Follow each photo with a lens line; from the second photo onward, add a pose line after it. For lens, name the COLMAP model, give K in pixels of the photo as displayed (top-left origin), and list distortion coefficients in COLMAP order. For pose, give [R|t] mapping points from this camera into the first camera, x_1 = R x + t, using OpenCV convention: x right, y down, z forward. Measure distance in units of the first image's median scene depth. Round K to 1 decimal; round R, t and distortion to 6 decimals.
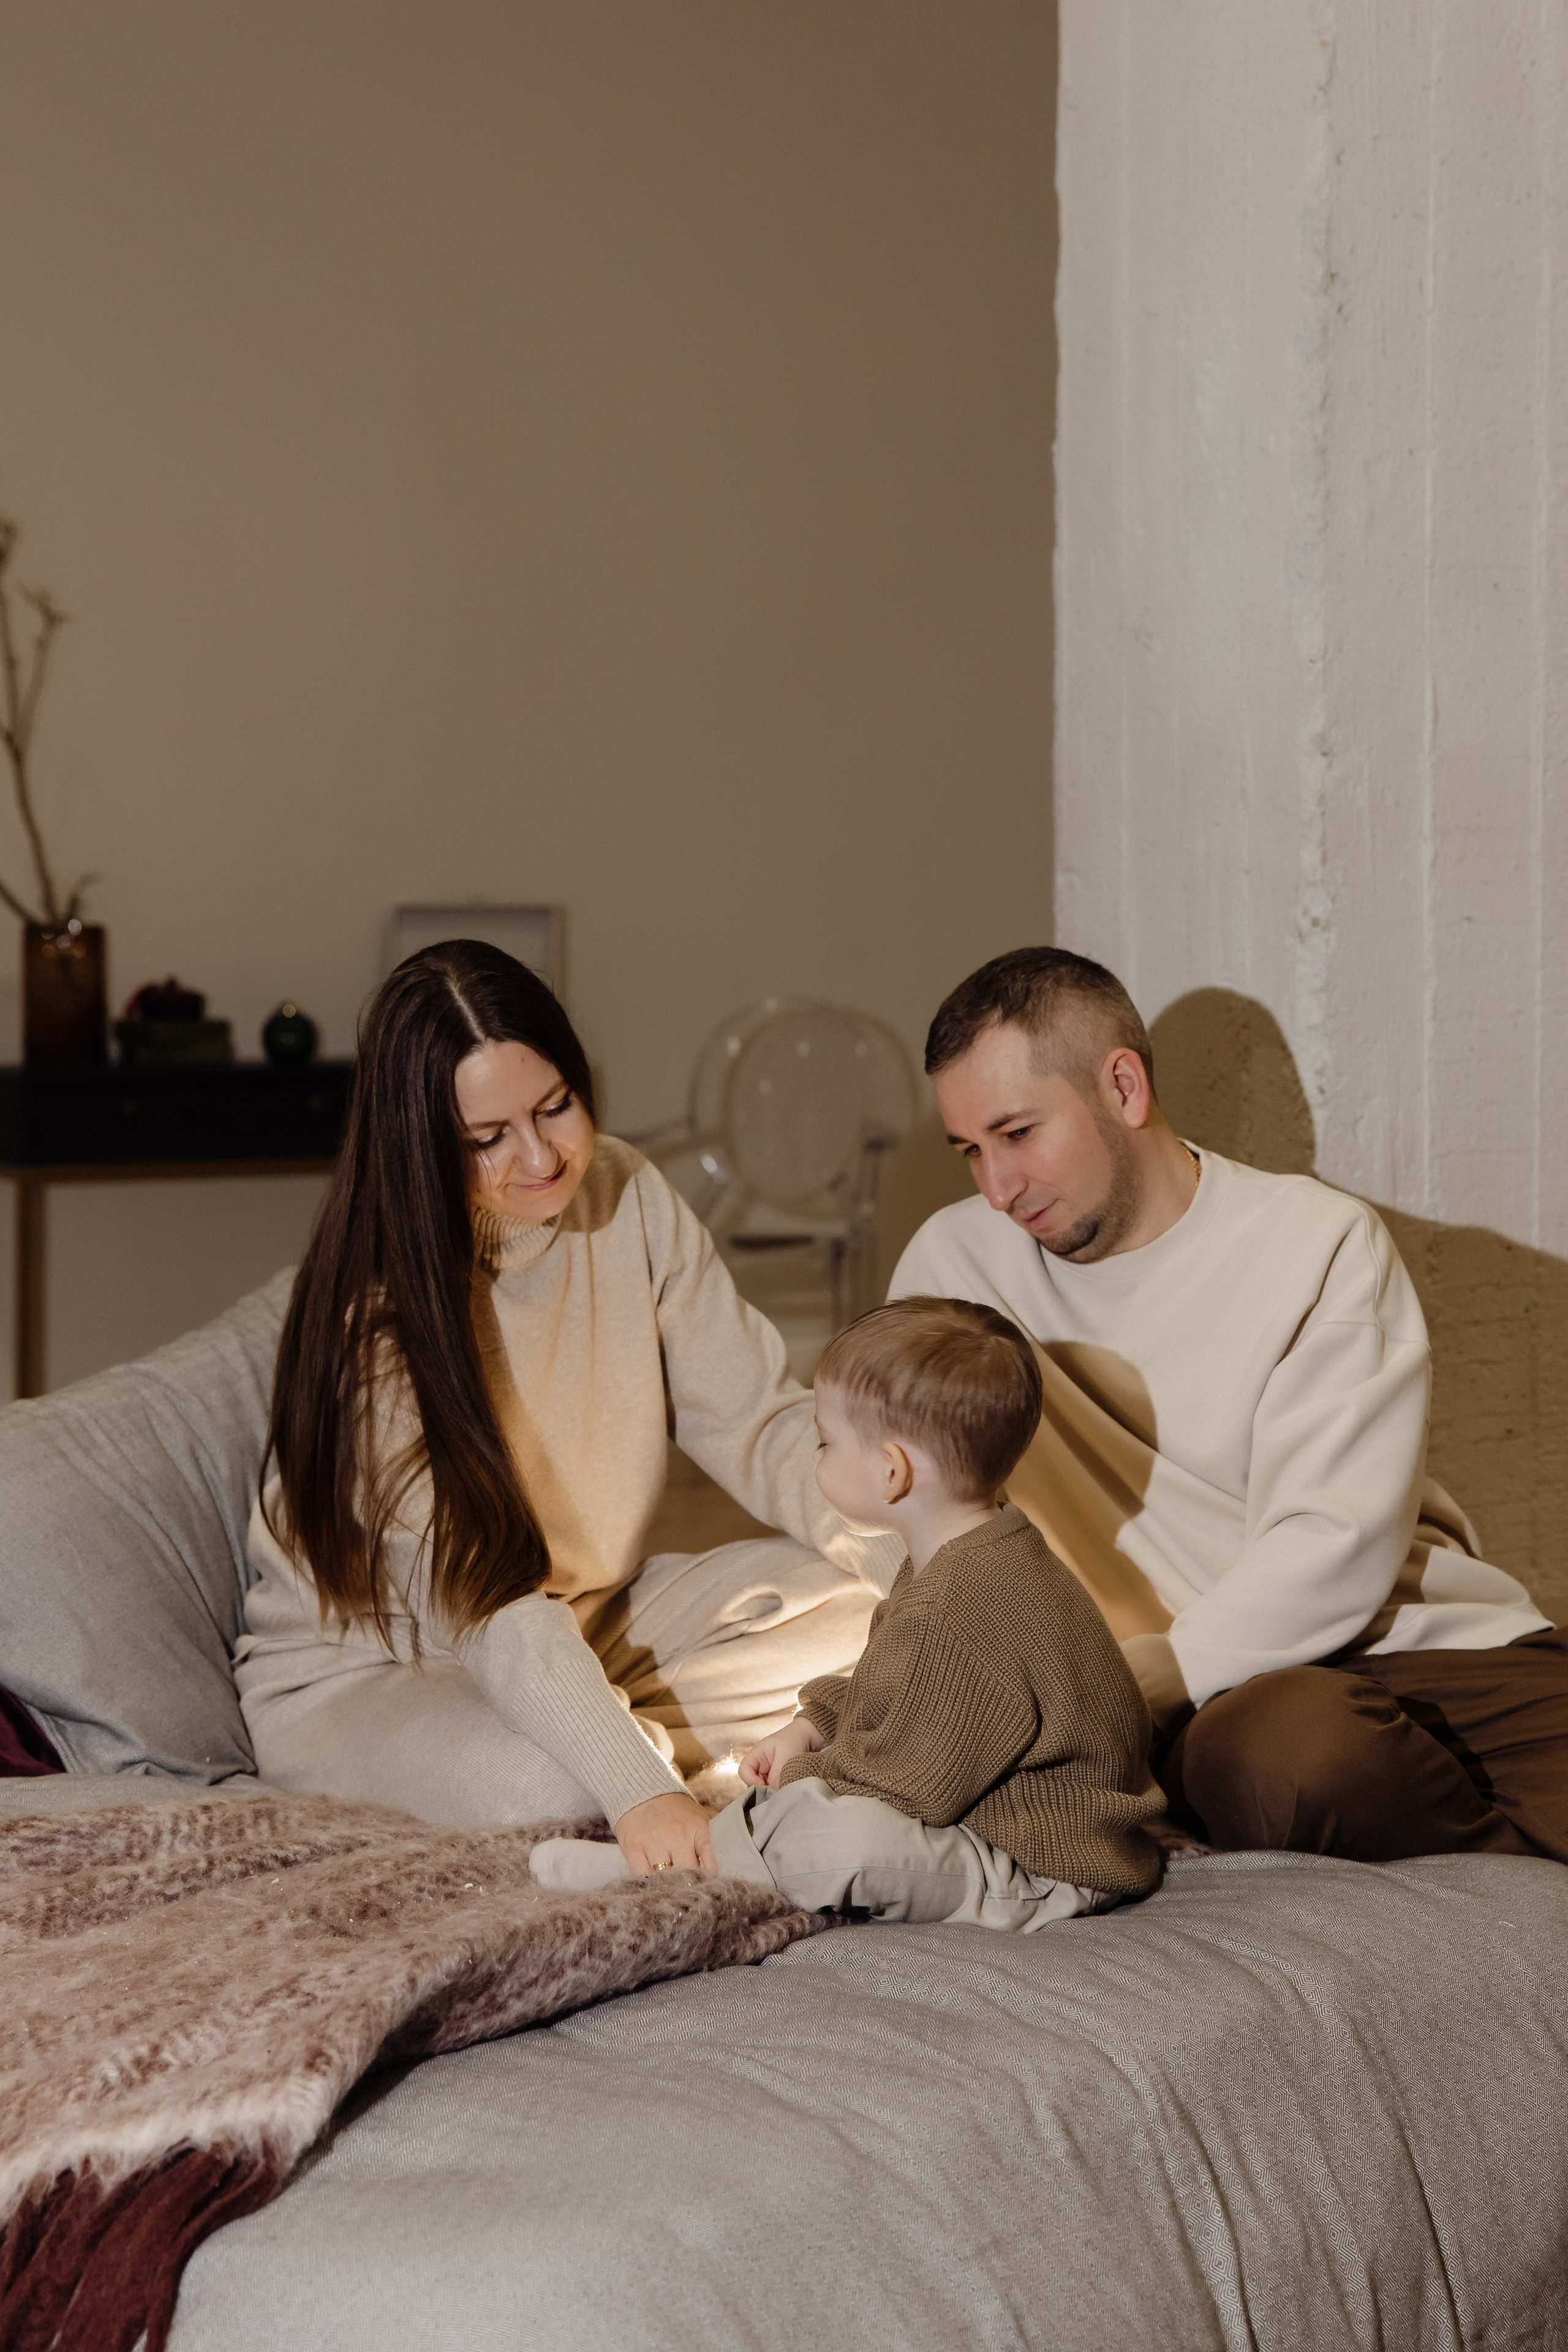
lens RADIAL K [[4118.6, 0, 771.4], [0, 4118.6, 1075.2], [0, 0, 1]] dist [0.080183, 0.402772]
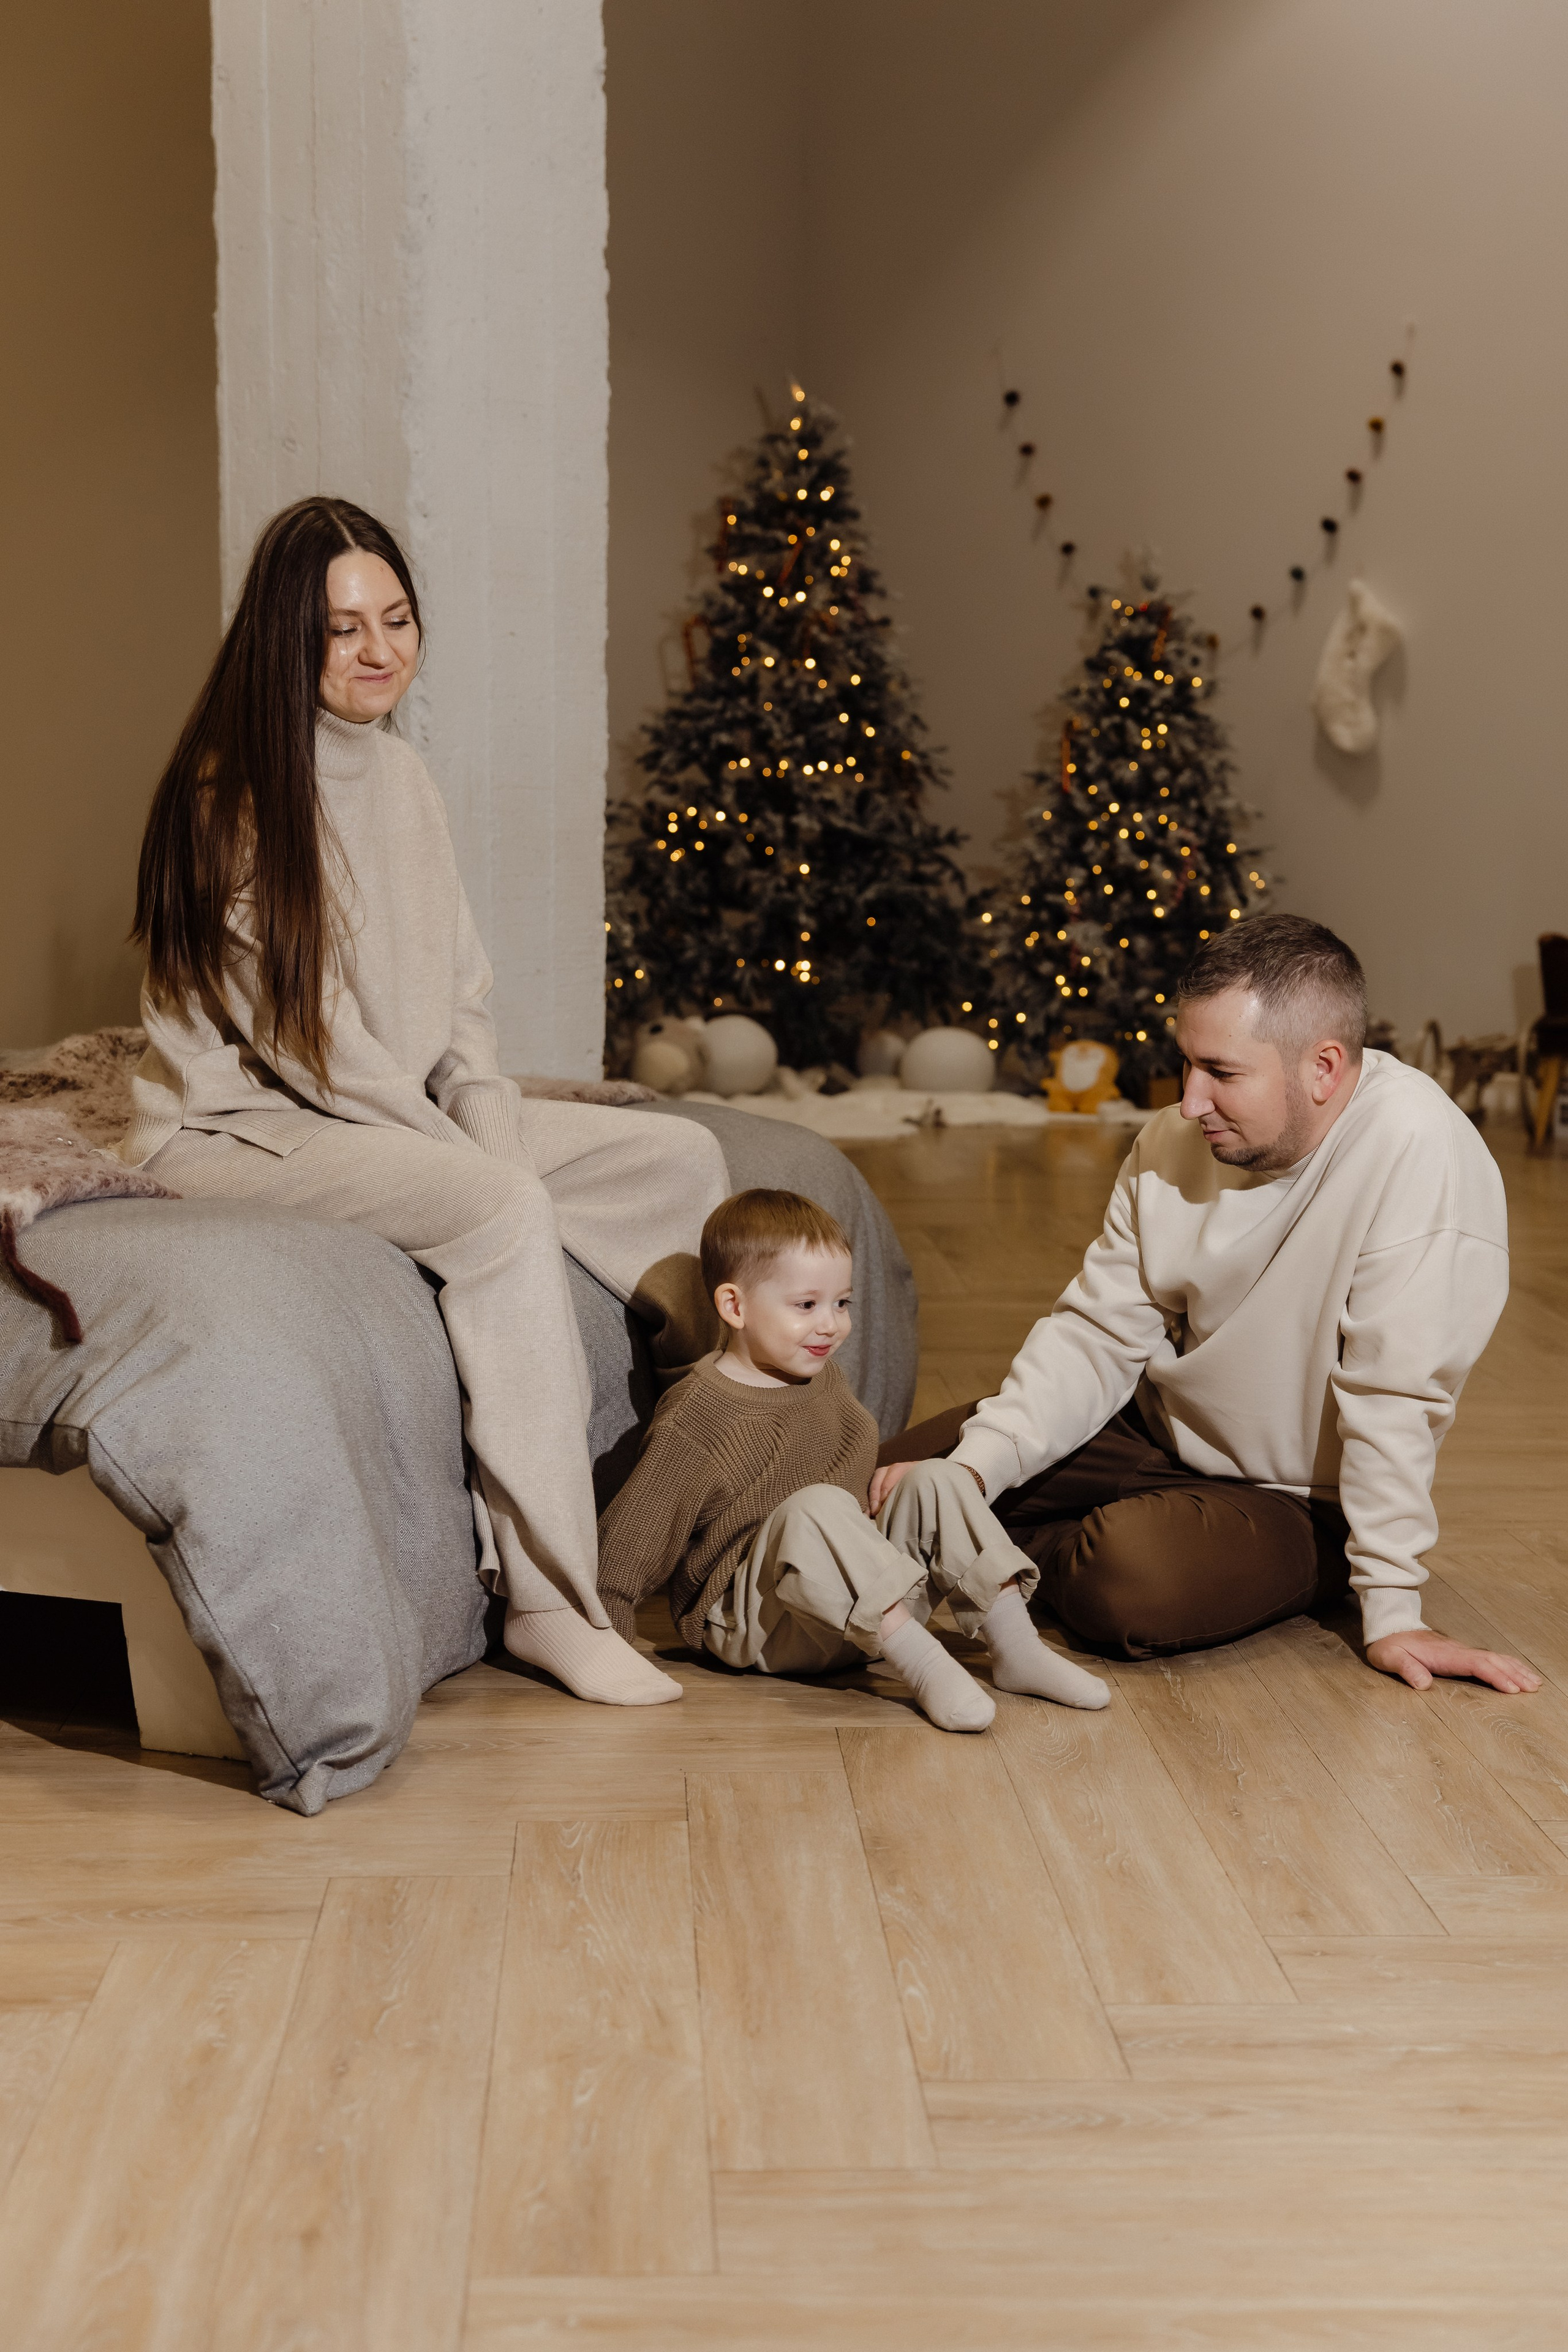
lens RADIAL K [[3213.4, 0, 727.7], [0, 3213.4, 1206.4], [0, 0, 1]] dist [0.080129, 0.056169]
pose [[0.944989, -0.025798, 0.326084, -0.083773], [0.011811, 0.998926, 0.044803, 0.067322], [-0.326890, -0.038487, 0.944278, -0.095069]]
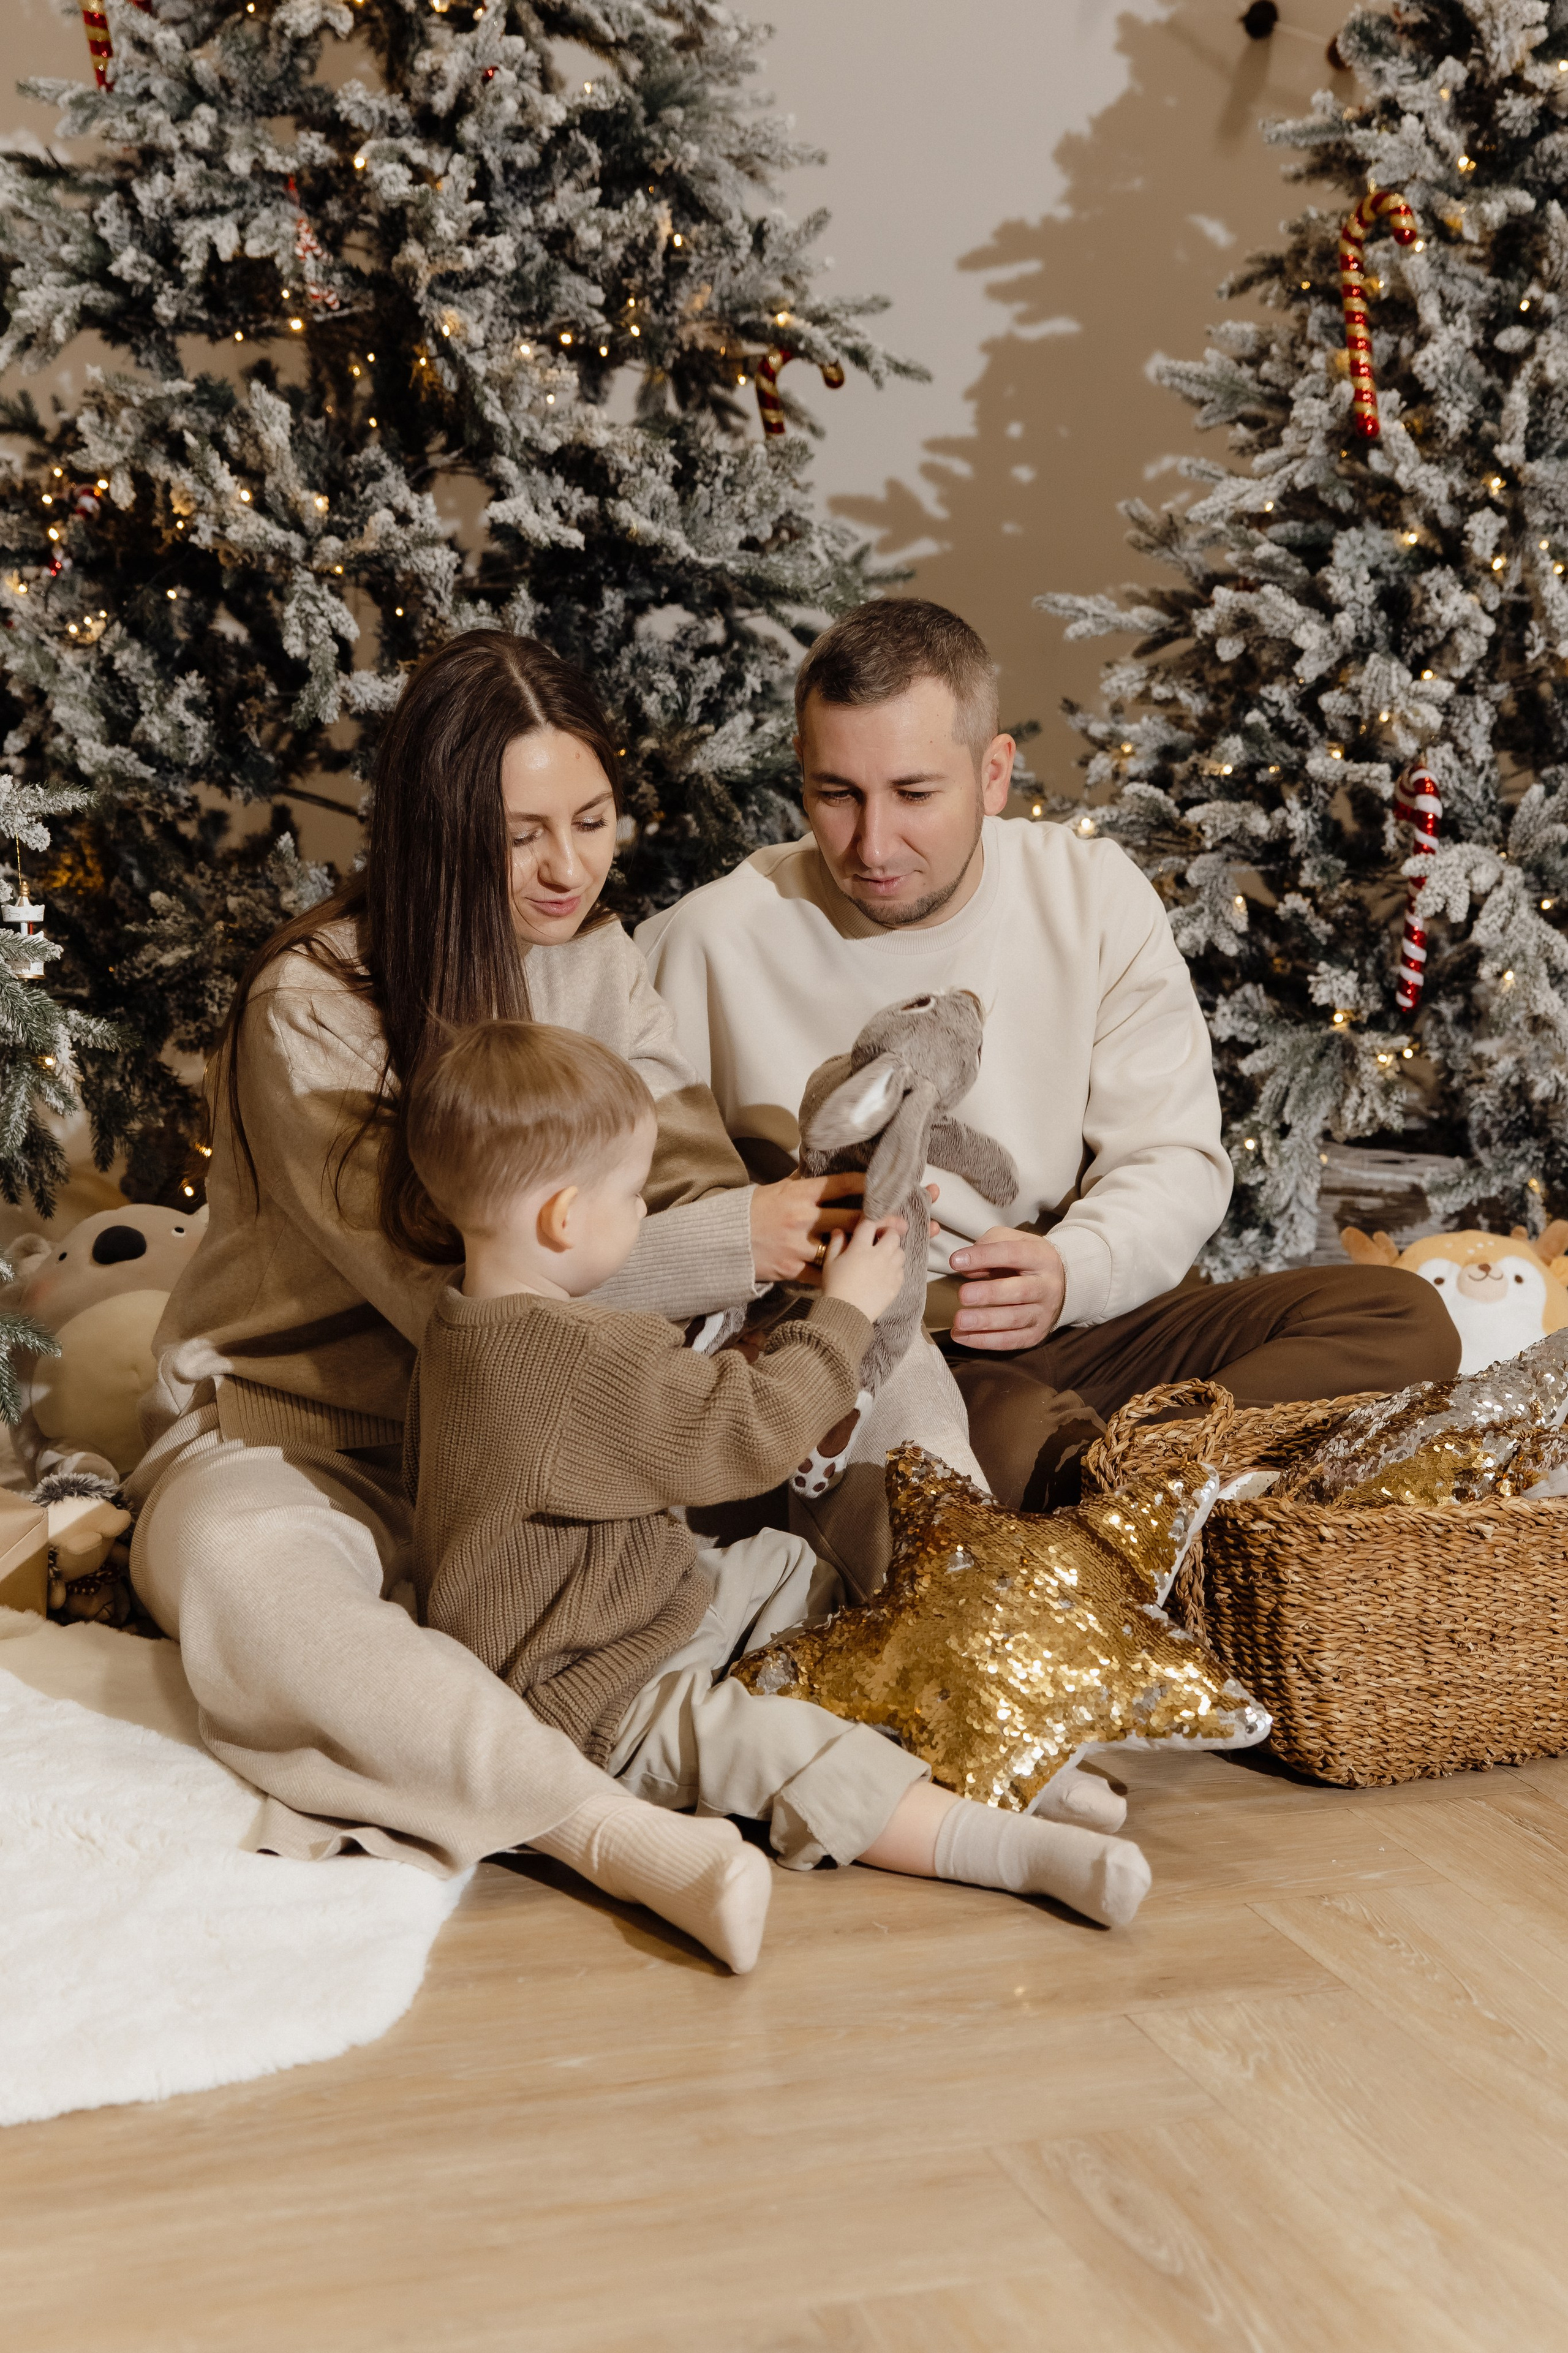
lens RADIAL K [[3520.0, 0, 799.2], [0, 3520.0, 1184.4], [0, 0, 1]] dist [0.090955, 0.096321]
pose [[0.809501, -0.082579, 0.581282, 0.141118], [0.025150, 0.994028, 0.106192, 0.006371], [-0.586579, -0.071344, 0.806743, 0.758834]]
